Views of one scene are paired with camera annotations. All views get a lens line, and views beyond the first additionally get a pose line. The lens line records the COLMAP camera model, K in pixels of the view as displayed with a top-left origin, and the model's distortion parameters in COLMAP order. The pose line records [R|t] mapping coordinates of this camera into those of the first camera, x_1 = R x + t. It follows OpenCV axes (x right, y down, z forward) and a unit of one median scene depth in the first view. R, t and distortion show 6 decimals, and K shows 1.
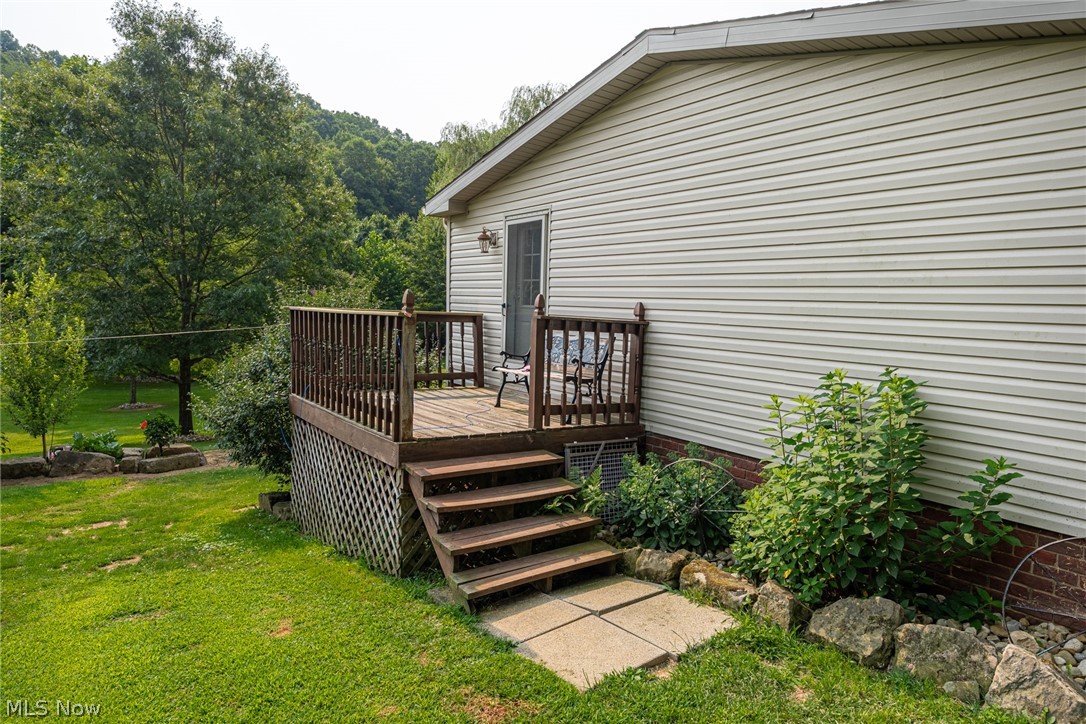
lens RADIAL K [[686.8, 0, 543.0], [0, 686.8, 362.0], [0, 0, 1]] dist [-0.002518, -0.001567]
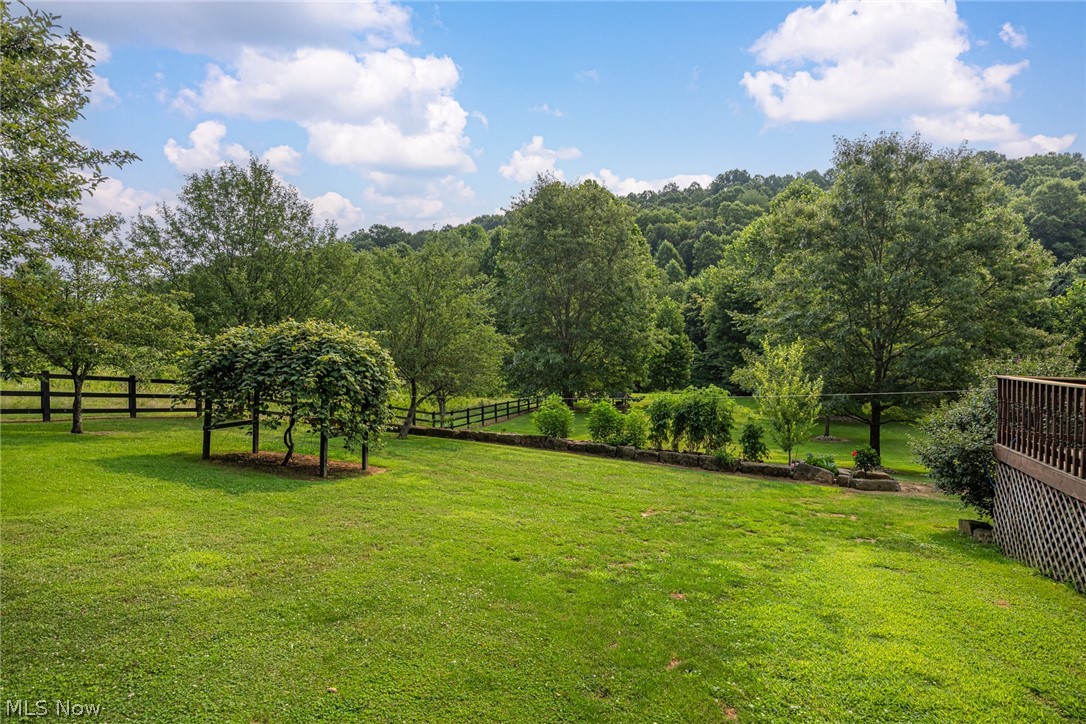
lens RADIAL K [[572.2, 0, 543.0], [0, 572.2, 362.0], [0, 0, 1]] dist [-0.003560, -0.002448]
pose [[0.549398, 0.000306, -0.835561, 0.029287], [-0.062313, 0.997230, -0.040607, -0.004820], [0.833234, 0.074376, 0.547895, -0.154594]]
